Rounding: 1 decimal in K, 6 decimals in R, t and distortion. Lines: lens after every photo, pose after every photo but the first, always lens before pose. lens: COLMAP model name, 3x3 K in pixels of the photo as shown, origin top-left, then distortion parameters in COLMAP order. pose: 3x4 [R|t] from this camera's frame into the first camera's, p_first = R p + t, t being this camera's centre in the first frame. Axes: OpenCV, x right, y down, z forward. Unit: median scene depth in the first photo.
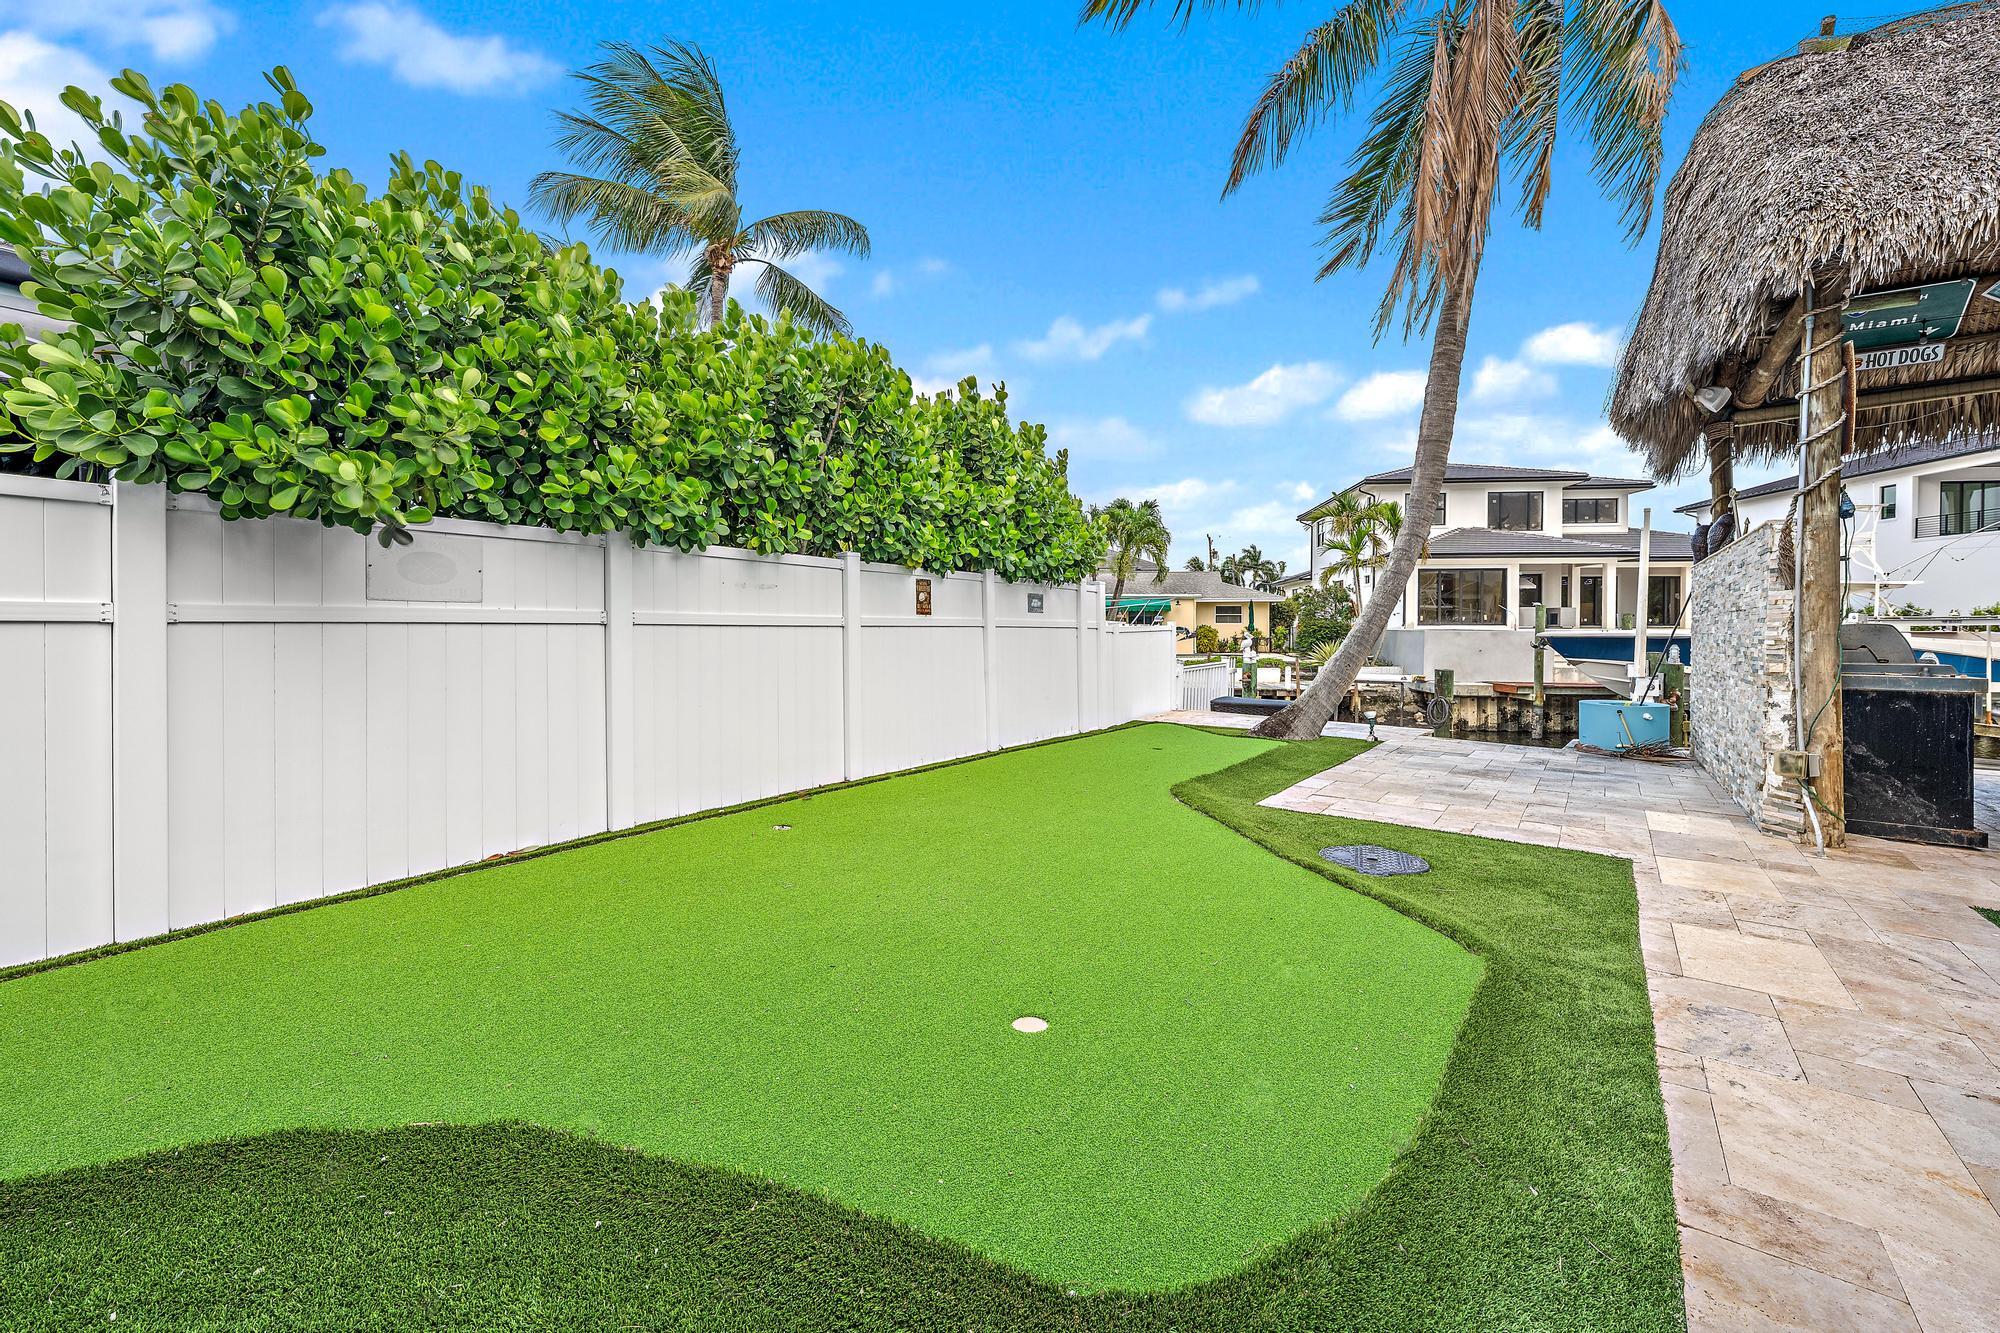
lens RADIAL K [[773.4, 0, 1020.6], [0, 773.4, 633.4], [0, 0, 1]] dist [-0.014415, -0.000026]
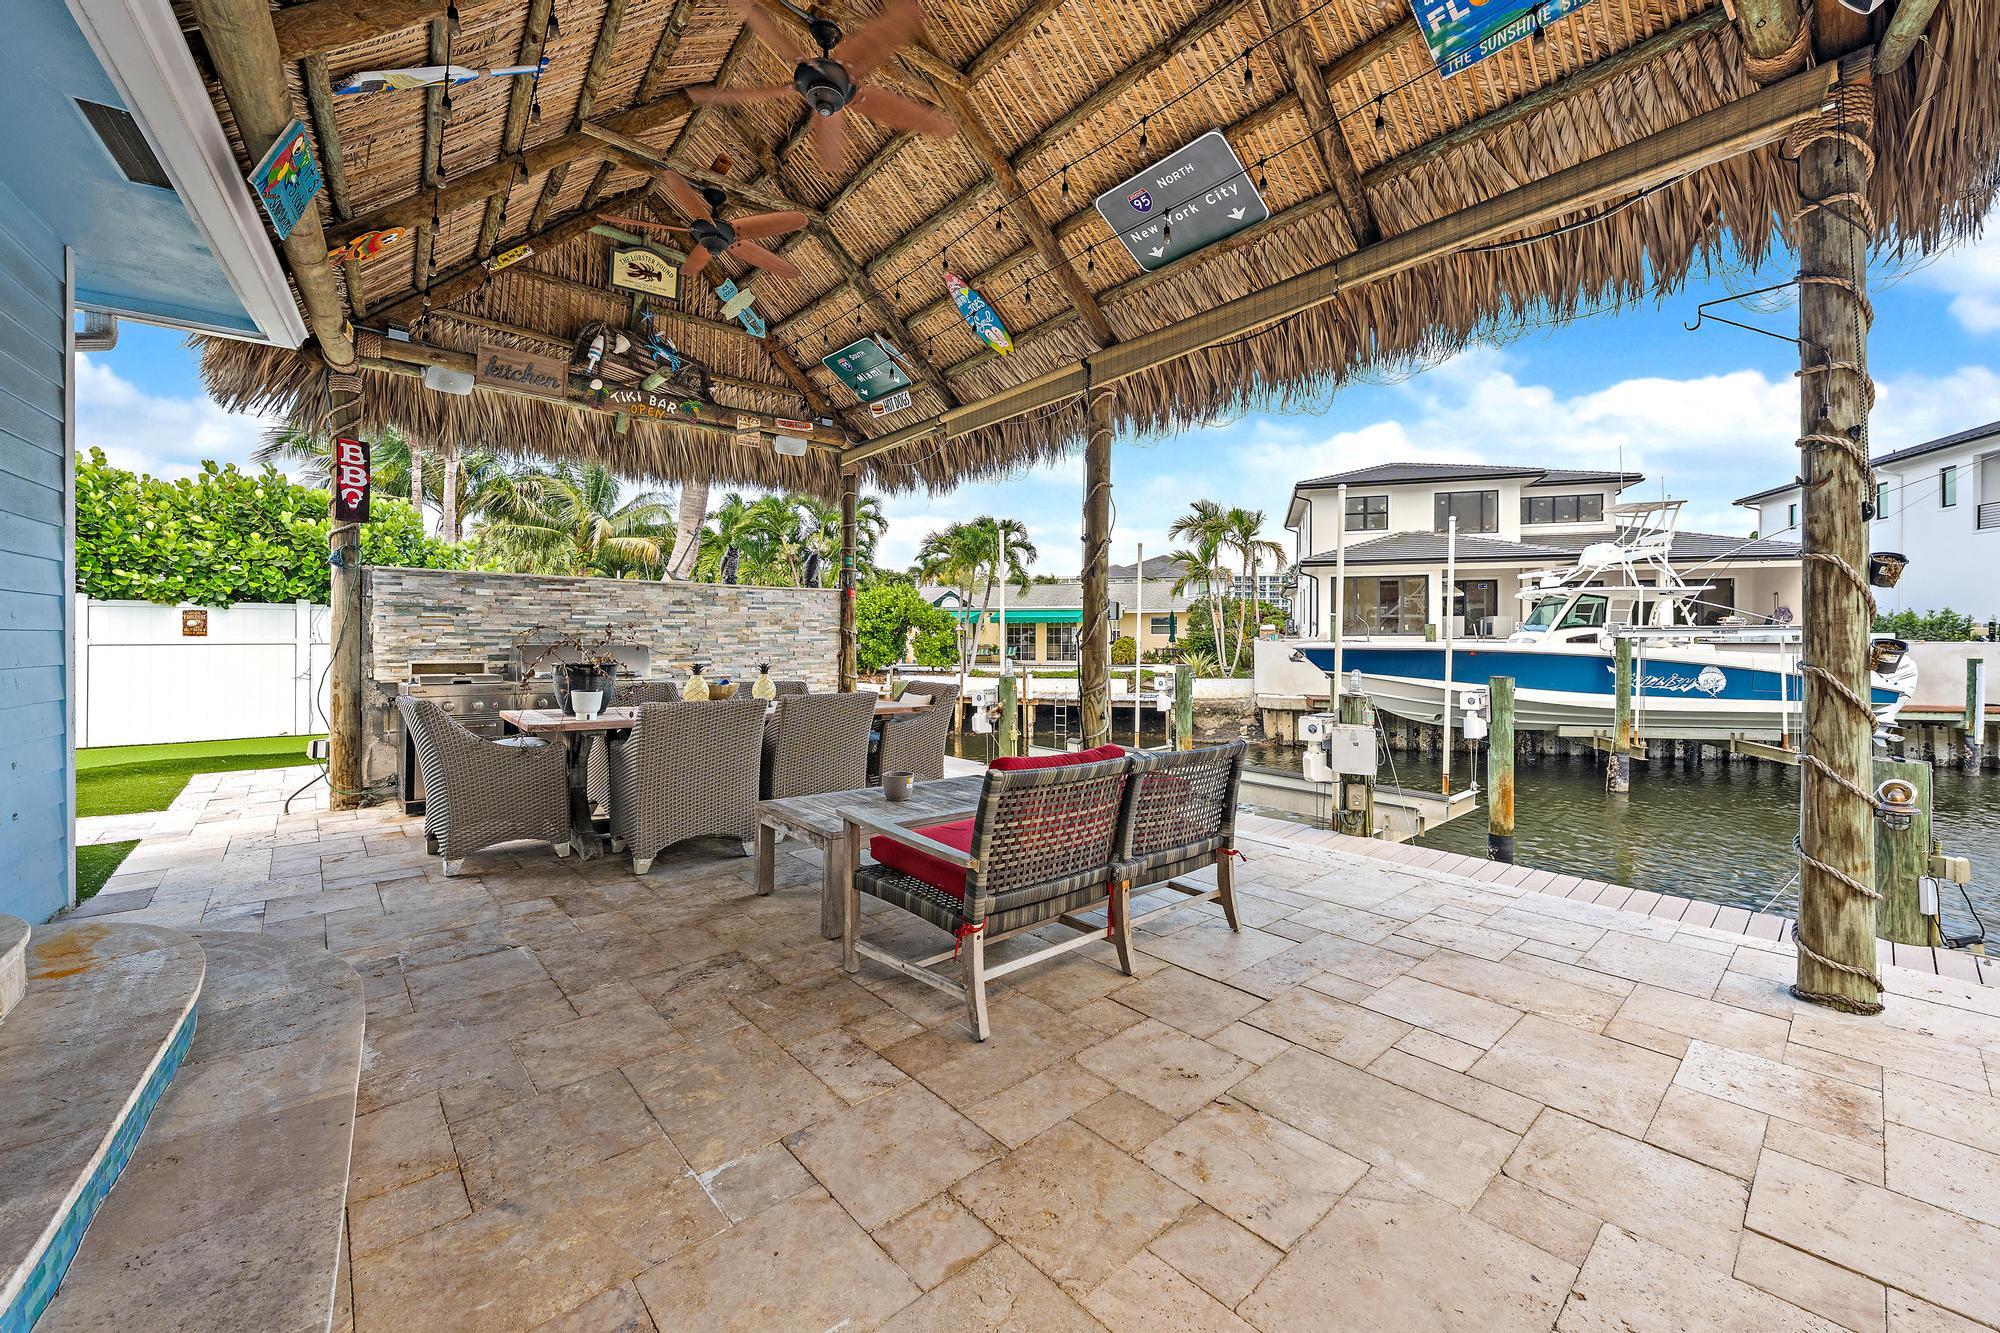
lens RADIAL K [[773.4, 0, 1020.6], [0, 773.4, 633.4], [0, 0, 1]] dist [-0.014415, -0.000026]
pose [[0.983231, -0.006287, -0.182253, 0.316024], [0.003574, 0.999878, -0.015208, -0.000559], [0.182327, 0.014301, 0.983134, -0.013085]]
